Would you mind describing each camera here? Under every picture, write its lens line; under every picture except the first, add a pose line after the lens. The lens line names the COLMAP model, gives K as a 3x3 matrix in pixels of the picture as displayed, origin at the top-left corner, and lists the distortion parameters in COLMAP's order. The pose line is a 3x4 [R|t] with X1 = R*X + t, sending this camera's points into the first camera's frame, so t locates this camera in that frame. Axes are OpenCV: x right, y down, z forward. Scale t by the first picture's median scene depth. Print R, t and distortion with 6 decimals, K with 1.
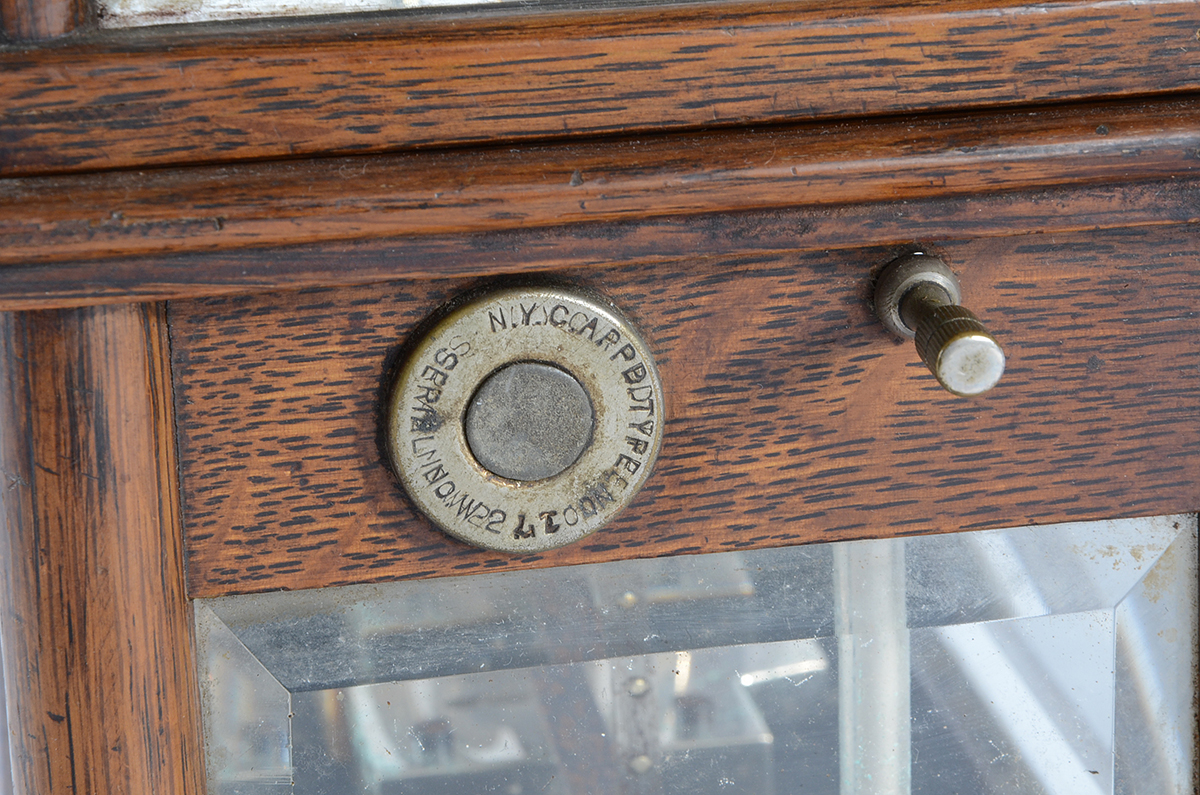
lens RADIAL K [[4476.2, 0, 600.0], [0, 4476.2, 397.5], [0, 0, 1]] dist [0.310904, 1.260974]
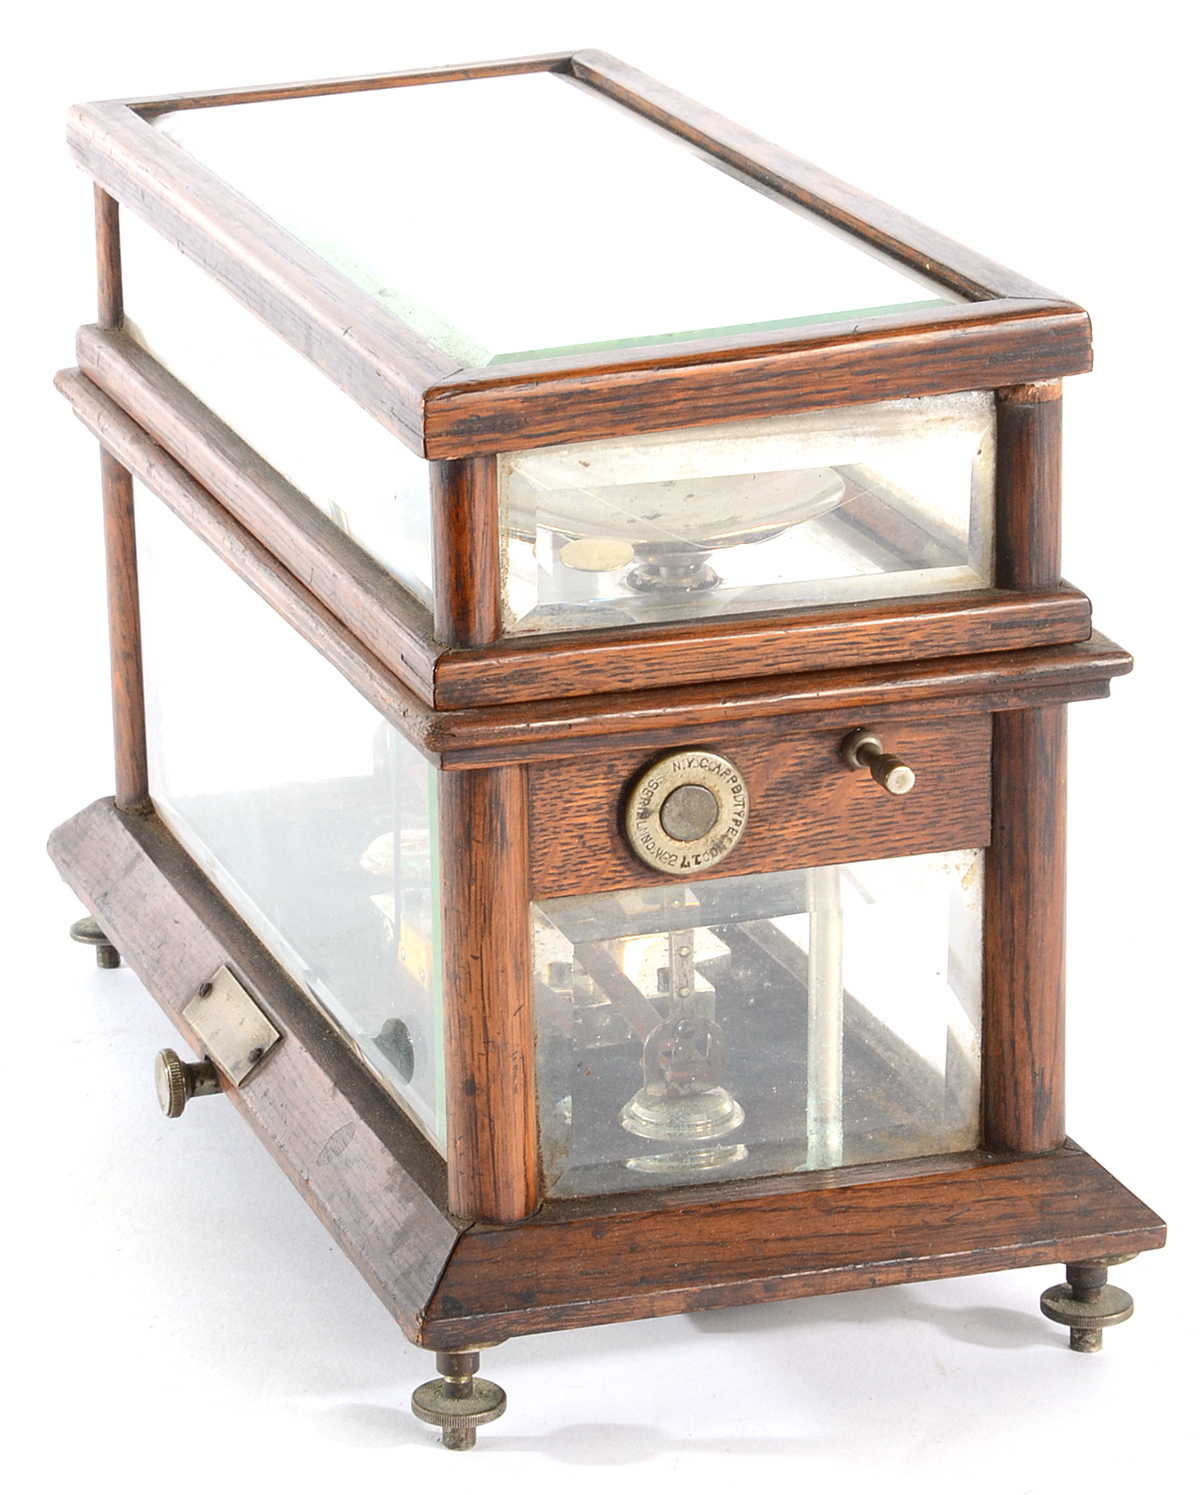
lens RADIAL K [[5504.6, 0, 600.0], [0, 5504.6, 747.5], [0, 0, 1]] dist [0.064069, 0.206953]
pose [[0.988906, -0.028207, 0.145838, -0.442571], [0.030052, 0.999494, -0.010463, 0.000417], [-0.145469, 0.014729, 0.989253, -1.604114]]
